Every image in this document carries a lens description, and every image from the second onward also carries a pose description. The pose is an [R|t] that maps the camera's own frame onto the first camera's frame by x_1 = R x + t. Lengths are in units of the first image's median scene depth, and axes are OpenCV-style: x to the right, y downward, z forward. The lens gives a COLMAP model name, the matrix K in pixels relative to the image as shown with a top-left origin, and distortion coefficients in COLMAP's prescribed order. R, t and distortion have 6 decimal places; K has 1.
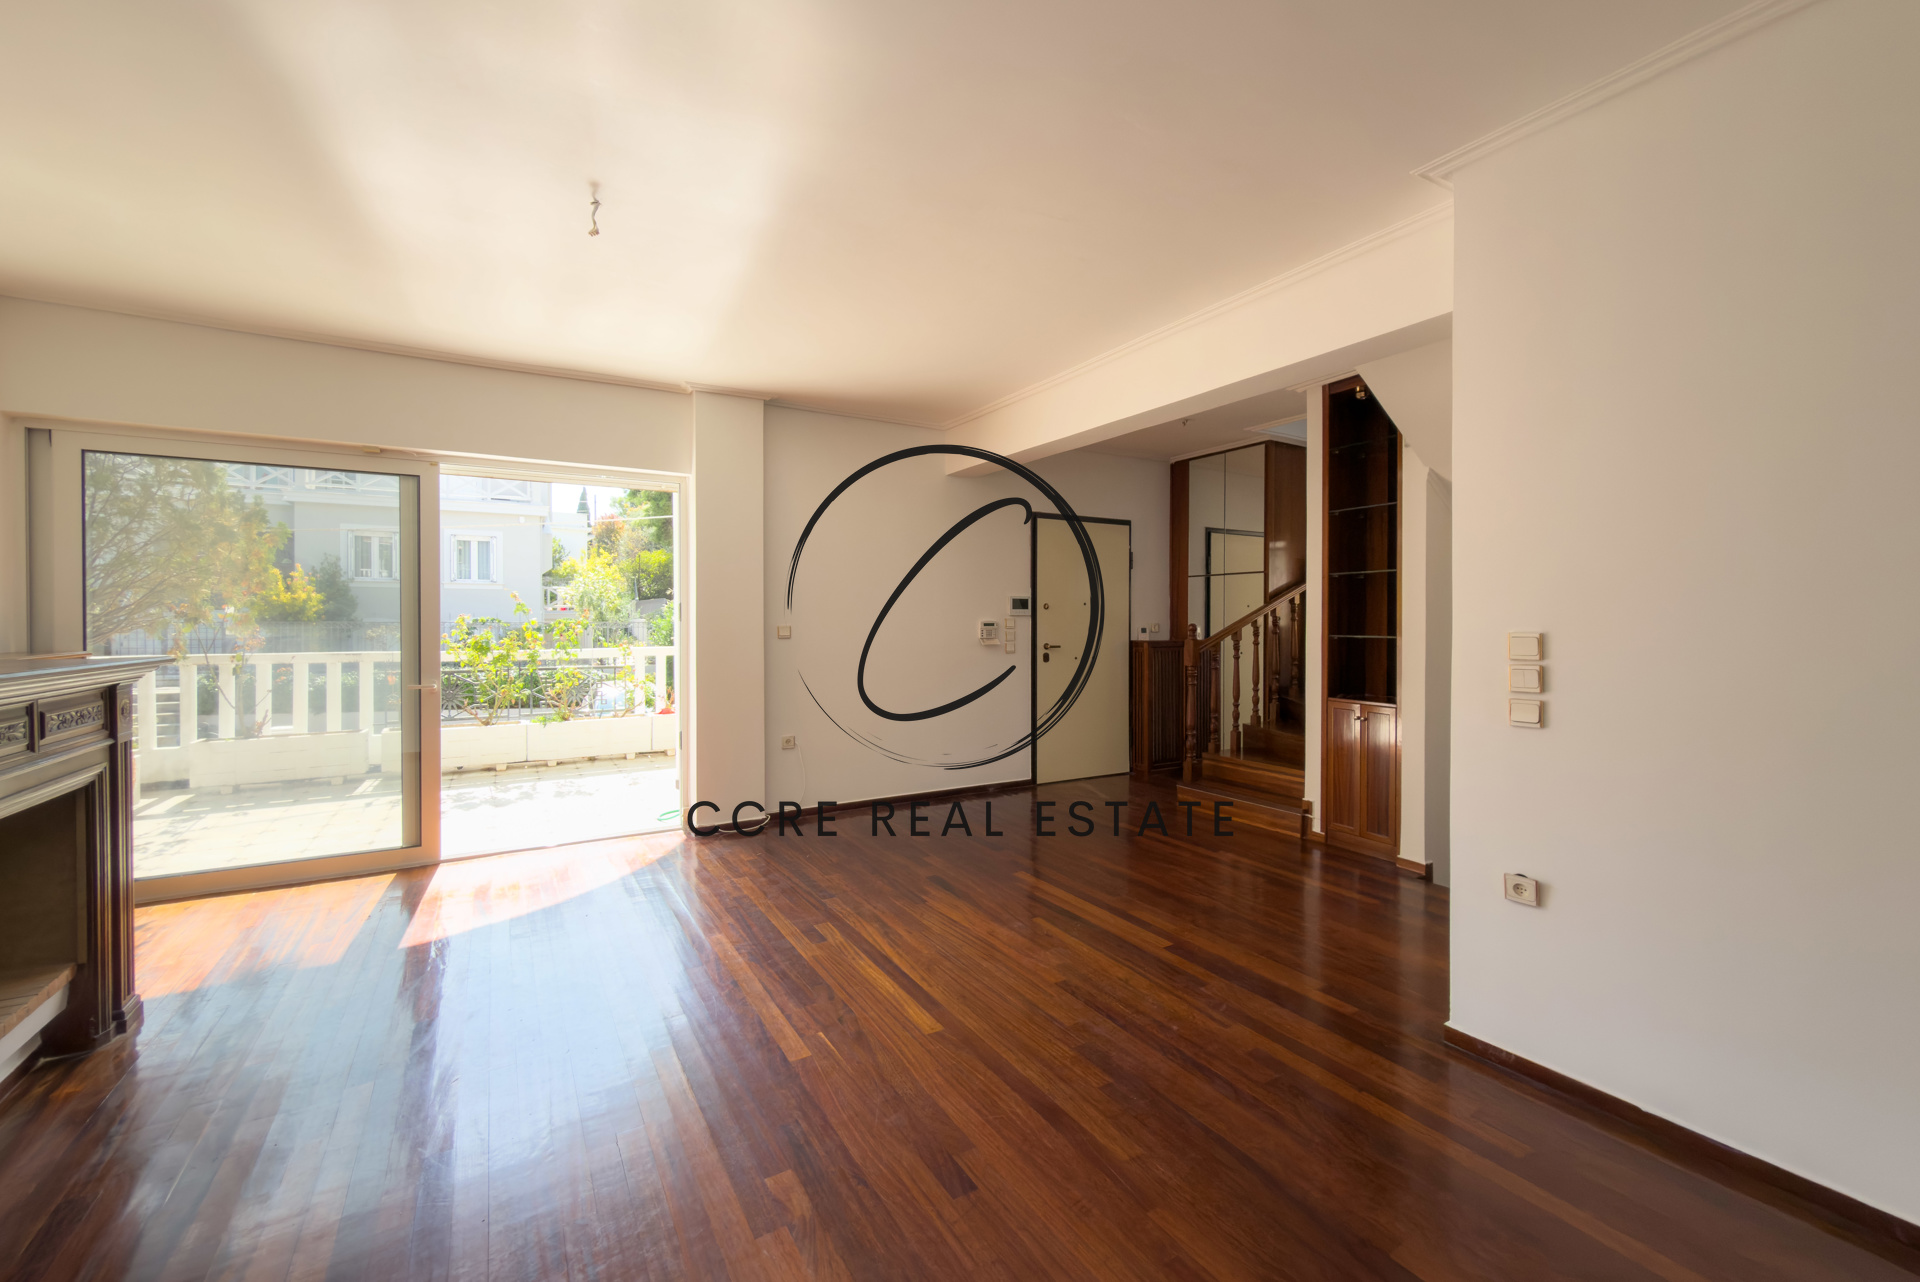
lens RADIAL K [[761.6, 0, 972.1], [0, 761.6, 617.1], [0, 0, 1]] dist [-0.002790, -0.000915]
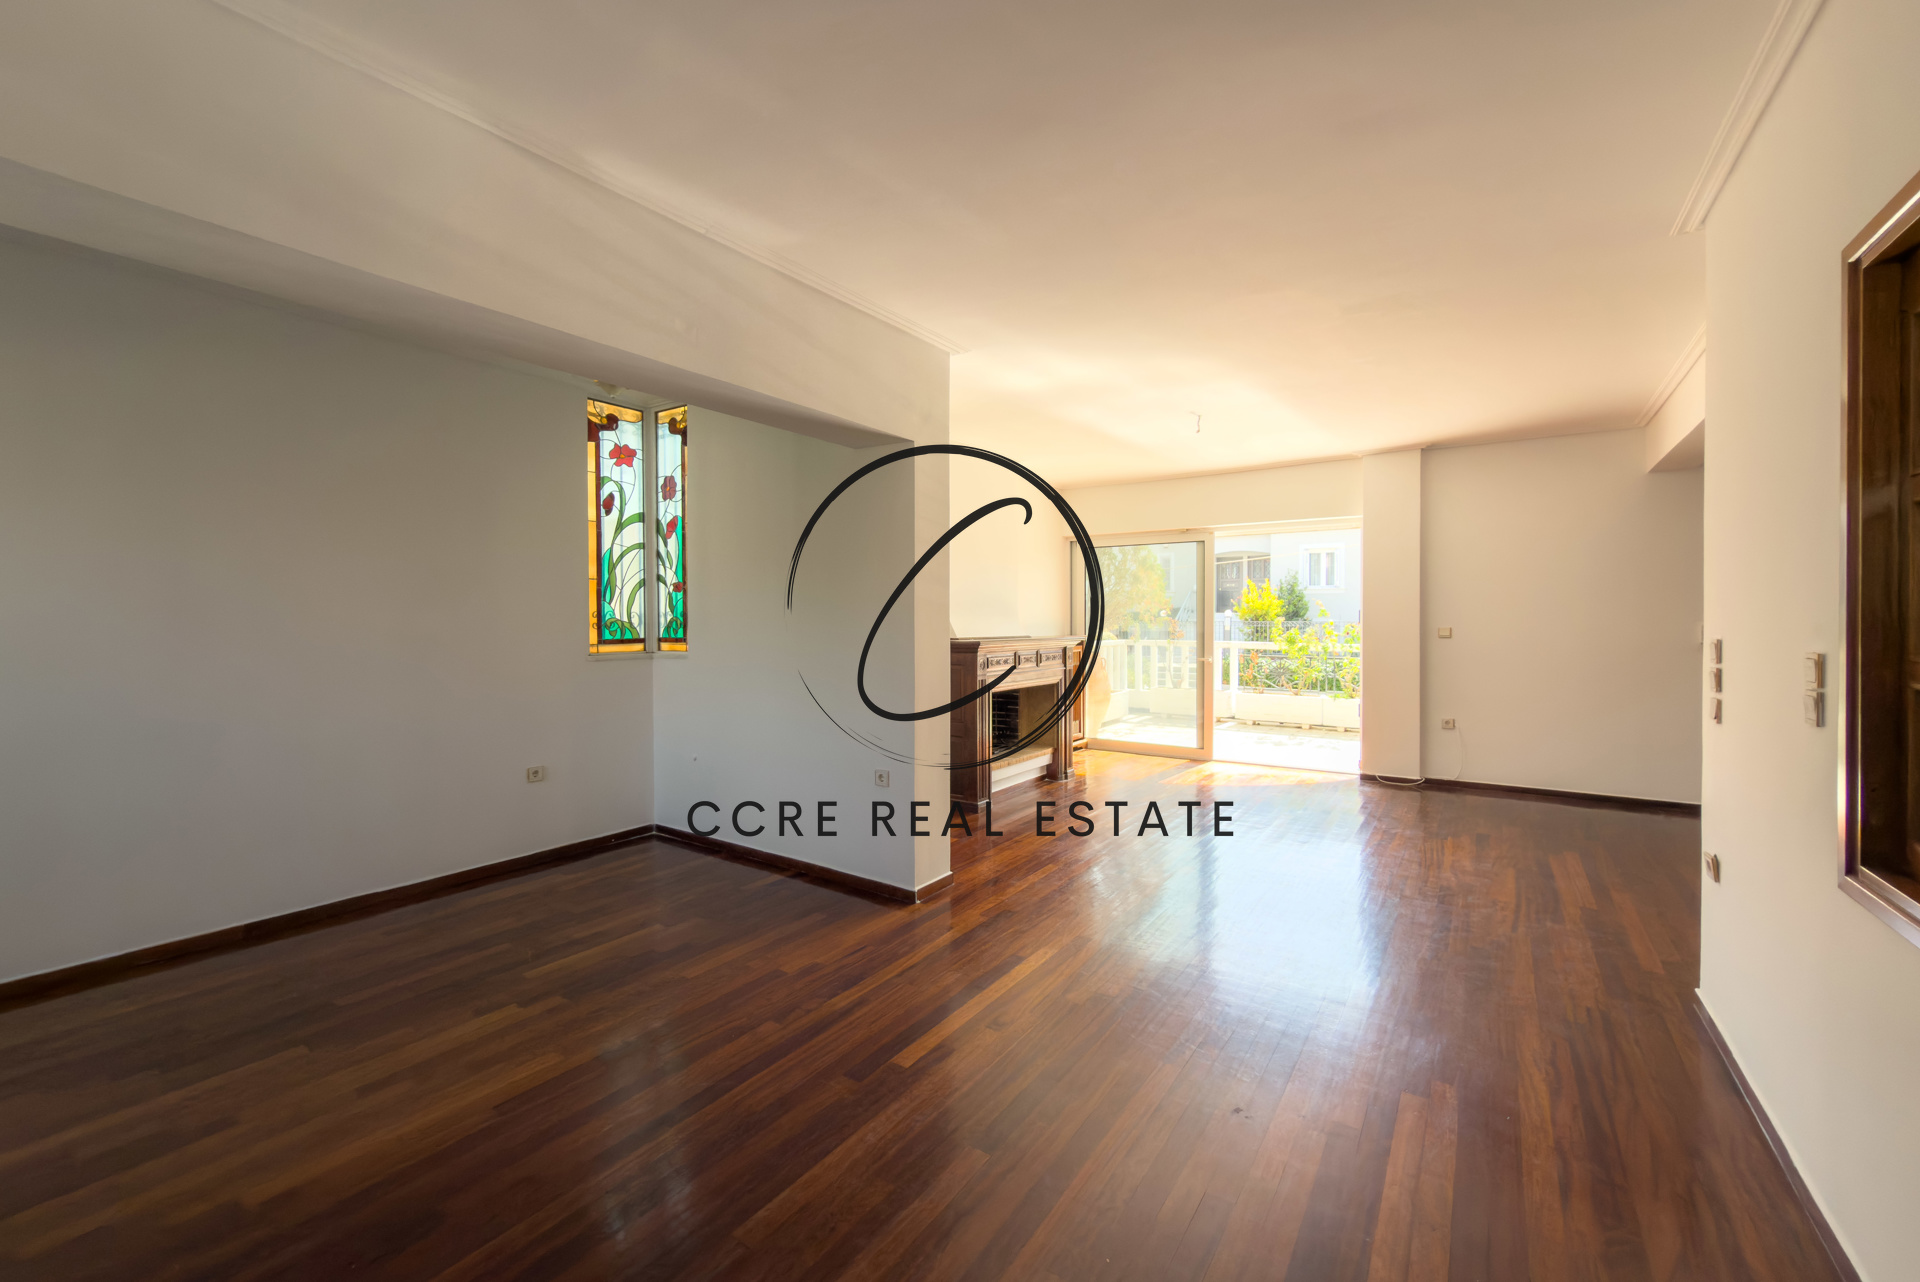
lens RADIAL K [[761.6, 0, 956.5], [0, 761.6, 629.8], [0, 0, 1]] dist [-0.002790, -0.000915]
pose [[0.401357, 0.010085, -0.915866, 0.477233], [0.006861, 0.999878, 0.014016, -0.005713], [0.915896, -0.011909, 0.401239, -0.172647]]
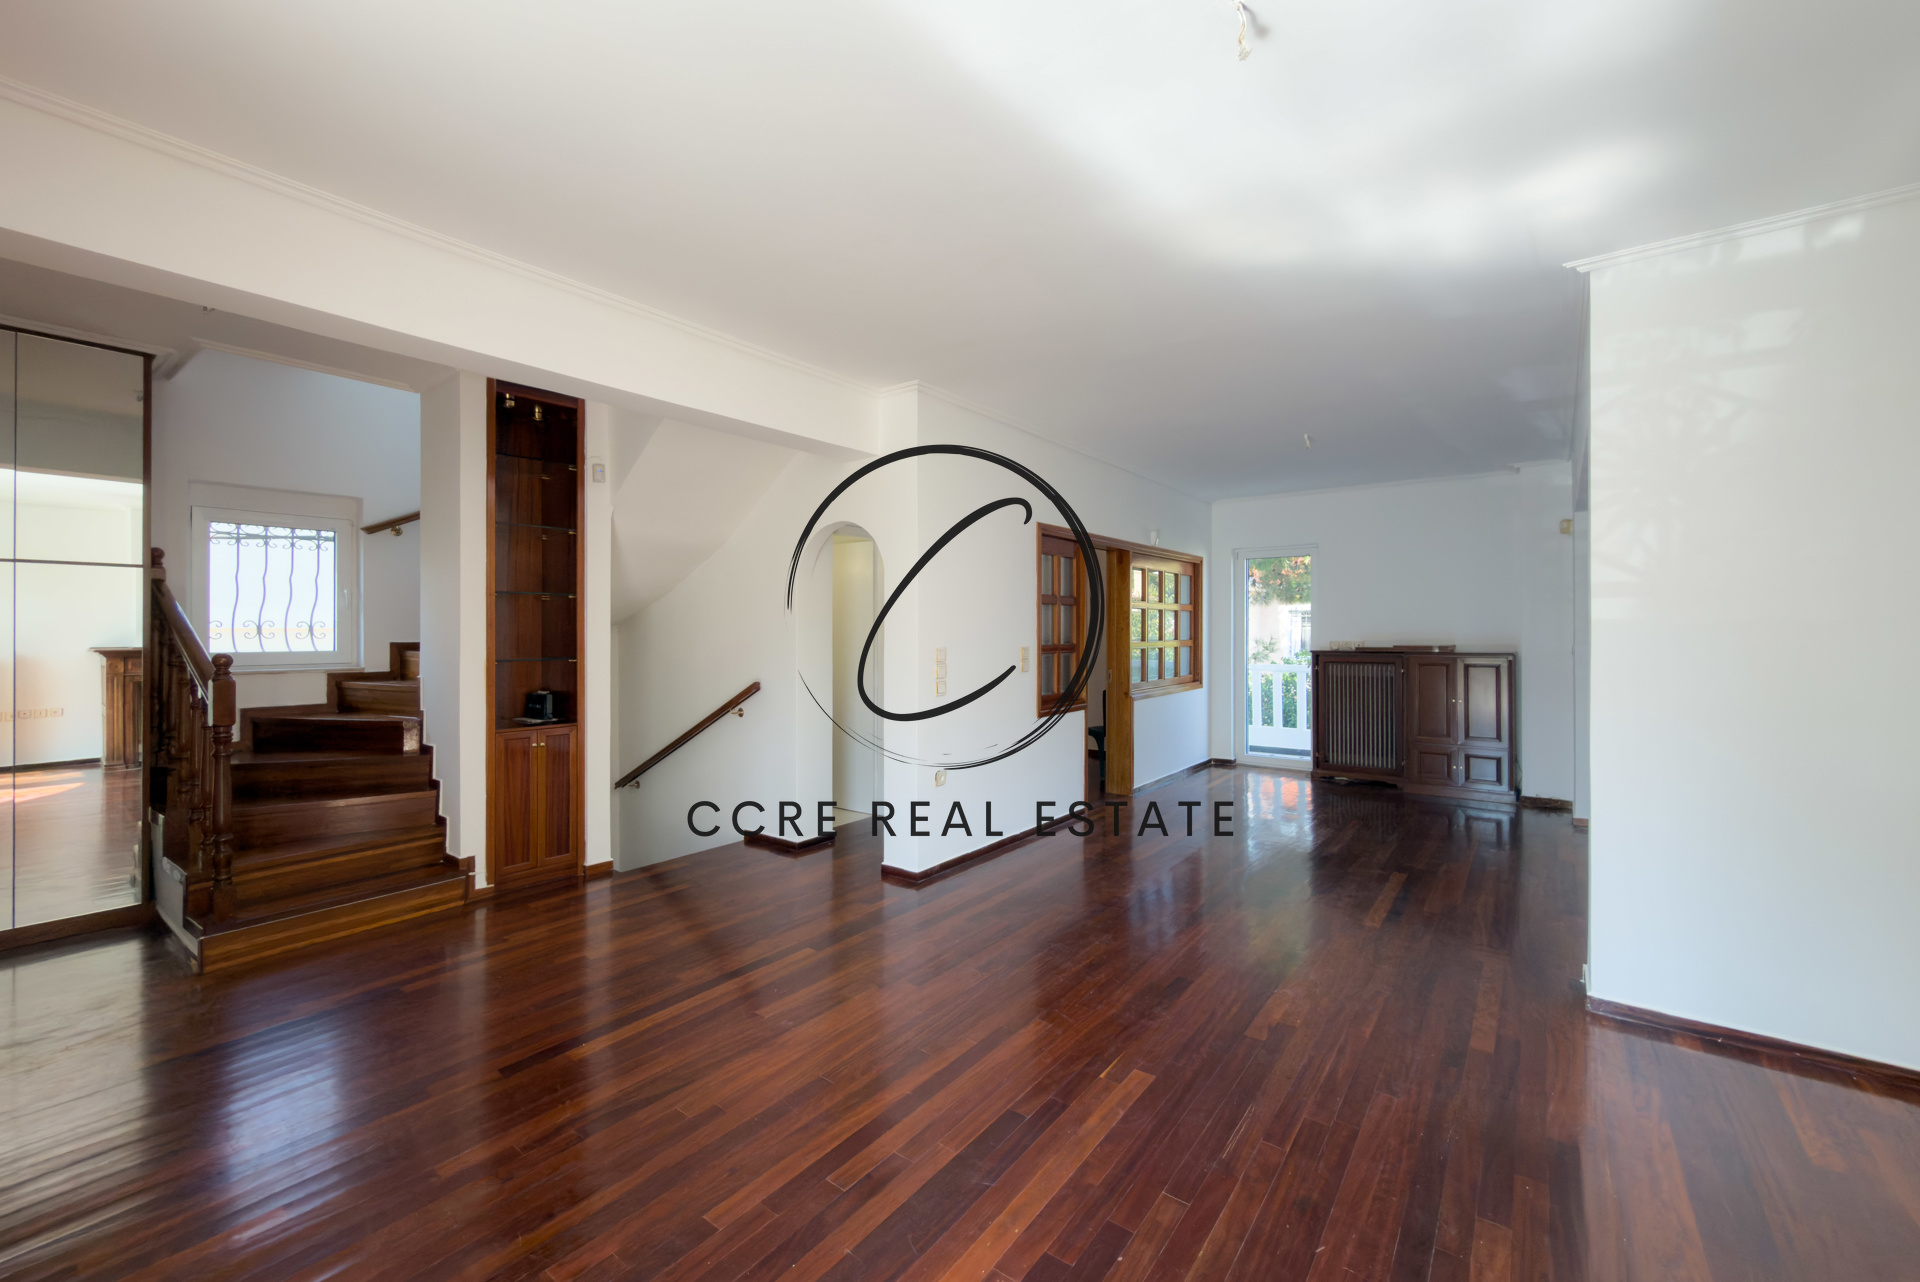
lens RADIAL K [[761.6, 0, 958.3], [0, 761.6, 629.5], [0, 0, 1]] dist [-0.002790, -0.000915]
pose [[-0.355767, -0.001014, 0.934574, -0.449304], [-0.004169, 0.999991, -0.000502, -0.011820], [-0.934566, -0.004075, -0.355768, 0.652172]]
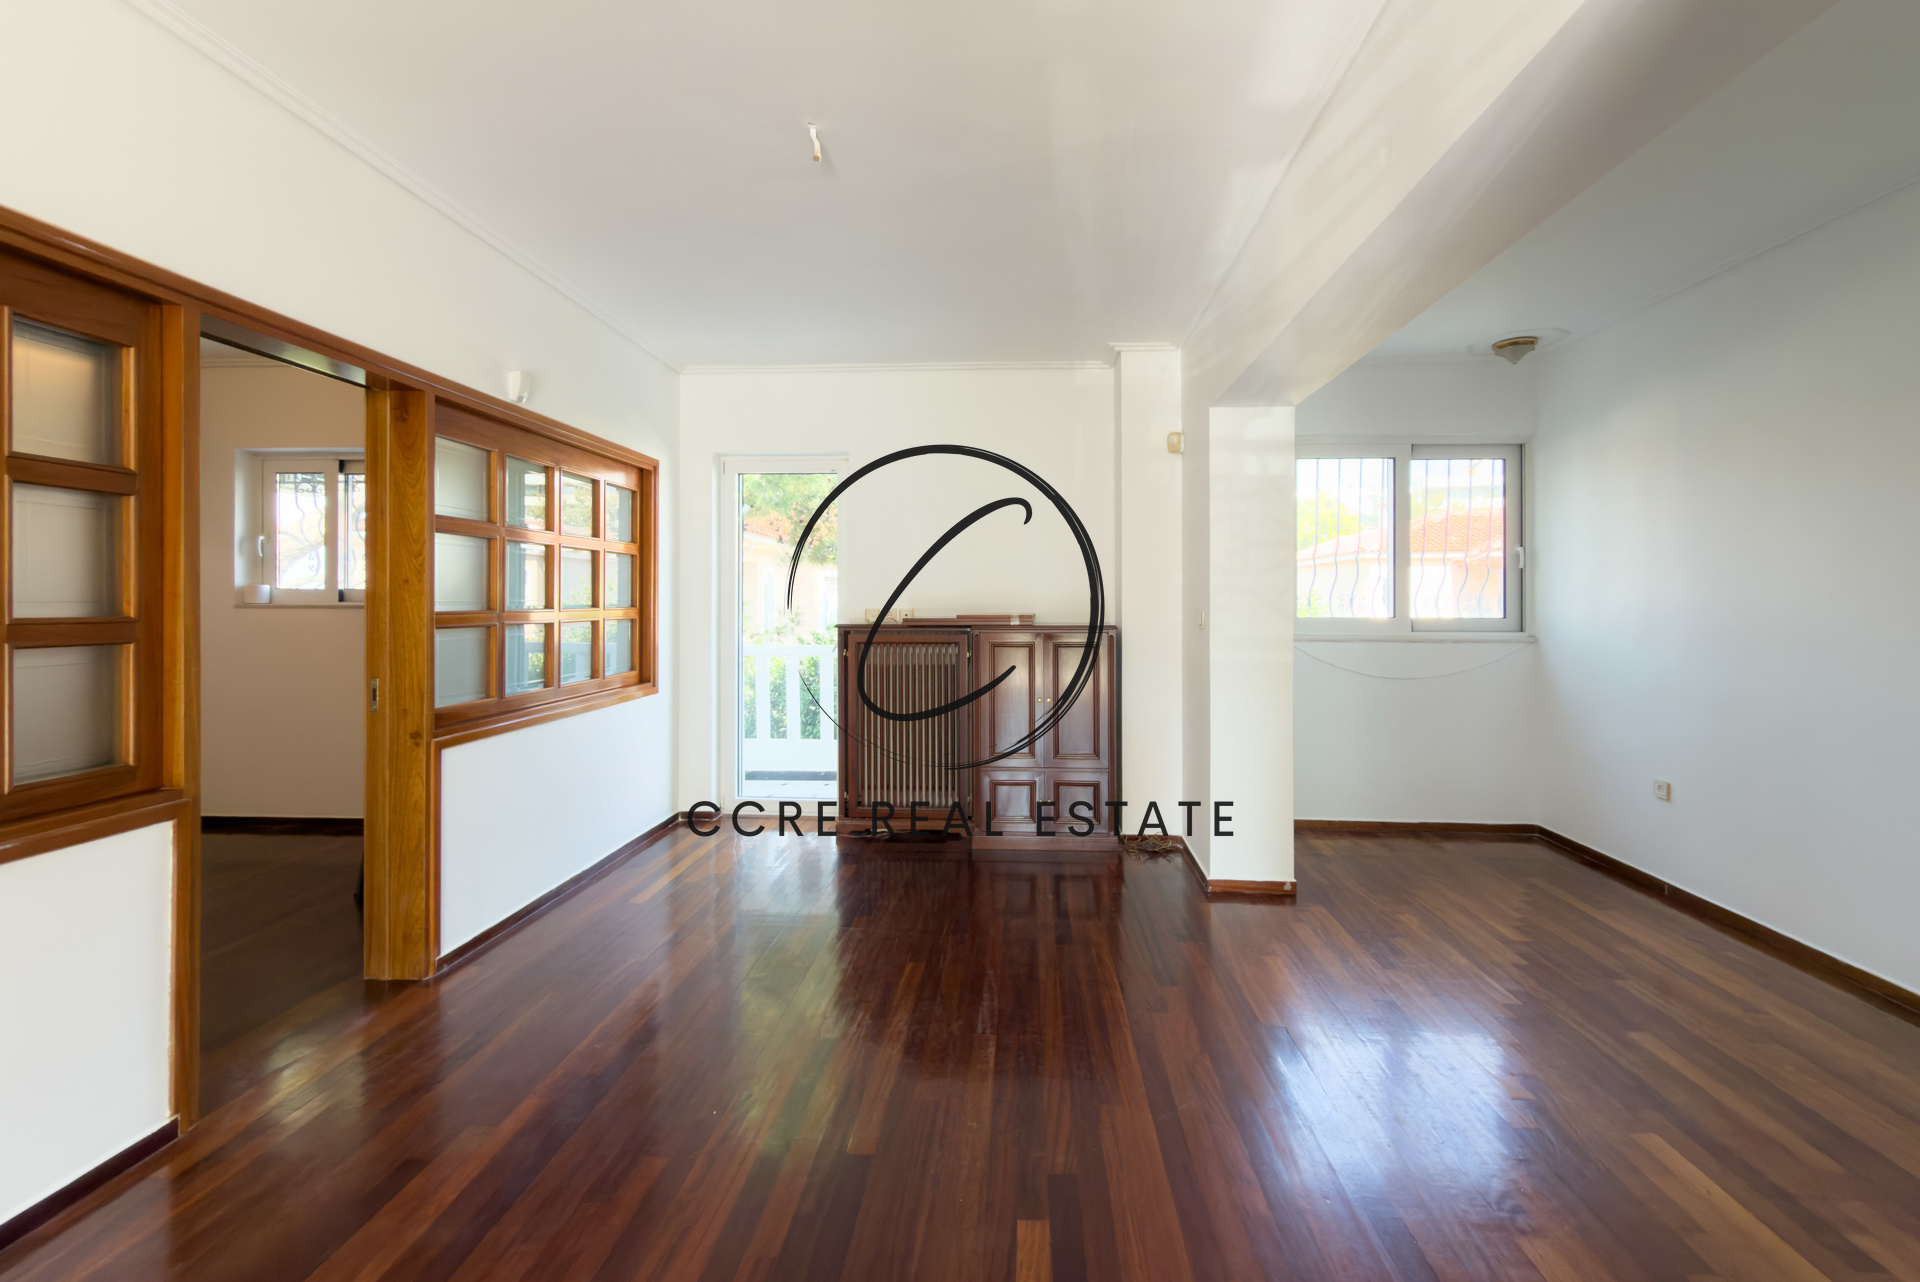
lens RADIAL K [[761.6, 0, 957.2], [0, 761.6, 609.8], [0, 0, 1]] dist [-0.002790, -0.000915]
pose [[-0.810517, -0.007925, 0.585661, -0.019483], [-0.006259, 0.999969, 0.004869, 0.000686], [-0.585682, 0.000281, -0.810541, 0.201256]]
